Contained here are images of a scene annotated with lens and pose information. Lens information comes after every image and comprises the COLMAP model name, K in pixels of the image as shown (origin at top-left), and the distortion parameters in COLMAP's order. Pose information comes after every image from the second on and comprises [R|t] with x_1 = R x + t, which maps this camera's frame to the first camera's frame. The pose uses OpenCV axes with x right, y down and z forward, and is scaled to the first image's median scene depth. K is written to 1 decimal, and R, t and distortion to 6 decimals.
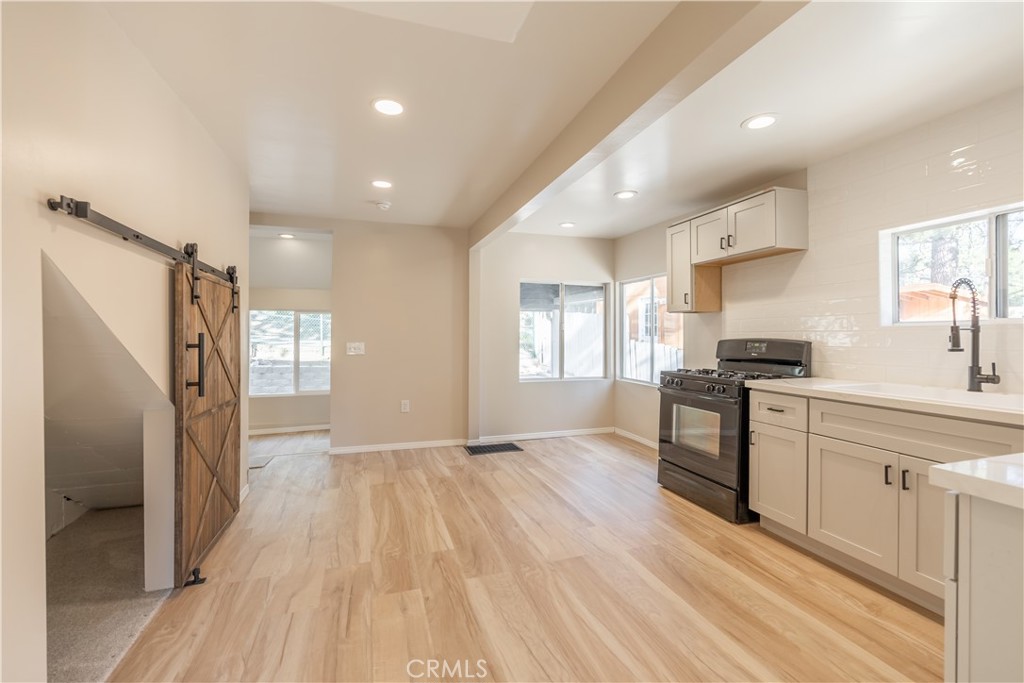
lens RADIAL K [[415.3, 0, 511.4], [0, 415.3, 333.9], [0, 0, 1]] dist [0.000406, 0.000066]
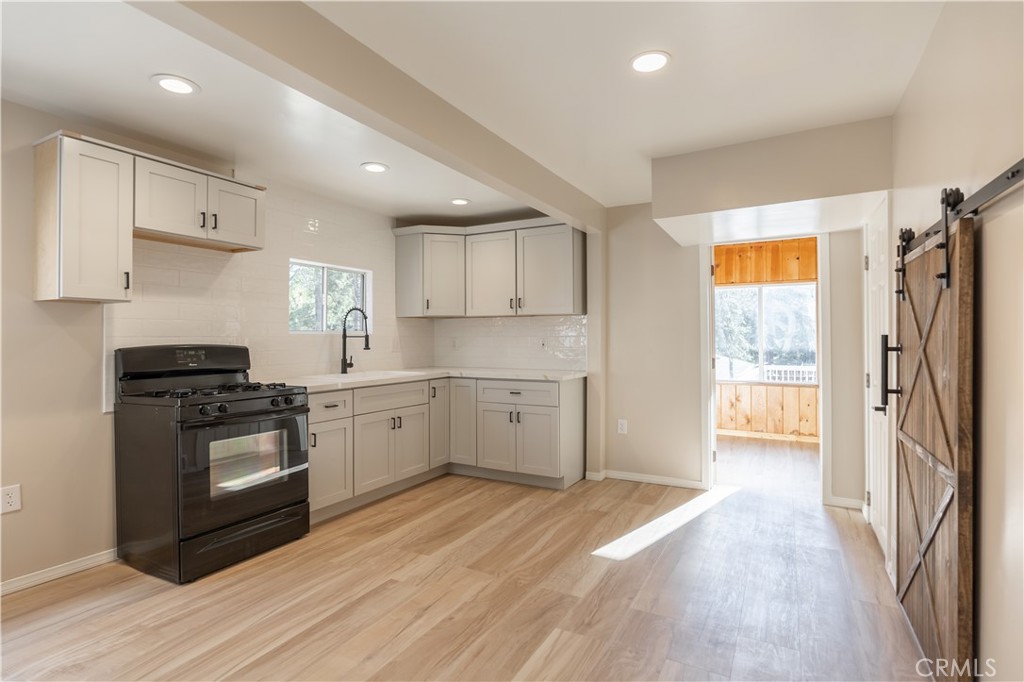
lens RADIAL K [[531.0, 0, 485.6], [0, 531.0, 331.1], [0, 0, 1]] dist [-0.011891, -0.000075]
pose [[-0.654325, 0.012626, 0.756108, -0.834779], [0.000584, 0.999869, -0.016192, 0.002122], [-0.756213, -0.010154, -0.654247, 1.847863]]
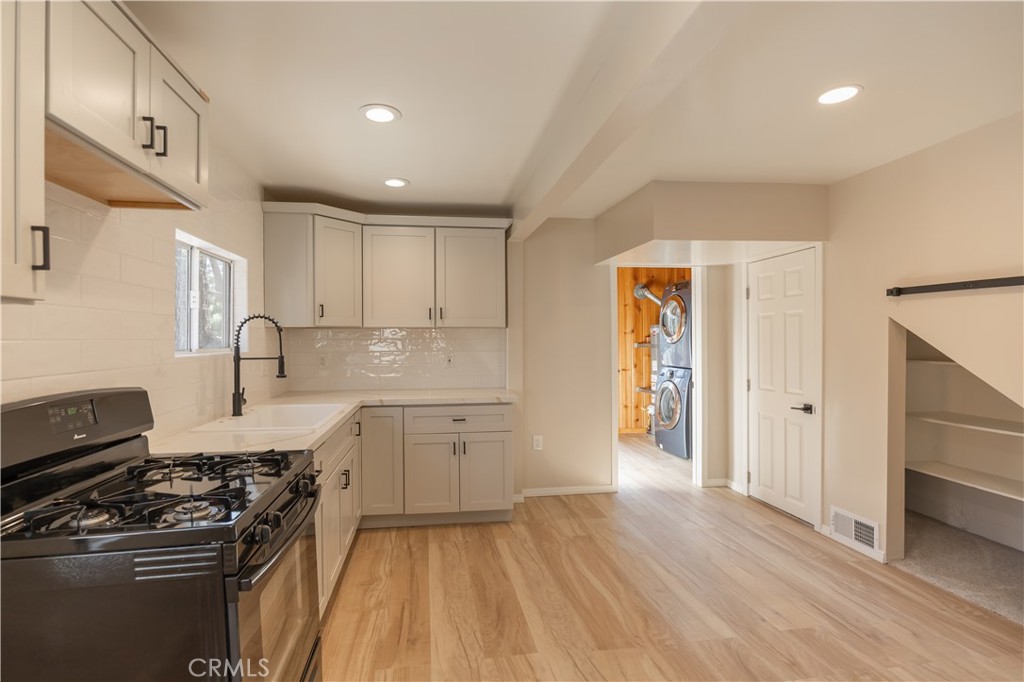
lens RADIAL K [[515.4, 0, 485.5], [0, 515.4, 341.4], [0, 0, 1]] dist [-0.010817, 0.000310]
pose [[-0.982449, 0.004622, 0.186474, 0.203371], [0.005287, 0.999981, 0.003069, -0.053422], [-0.186457, 0.004001, -0.982455, 2.062848]]
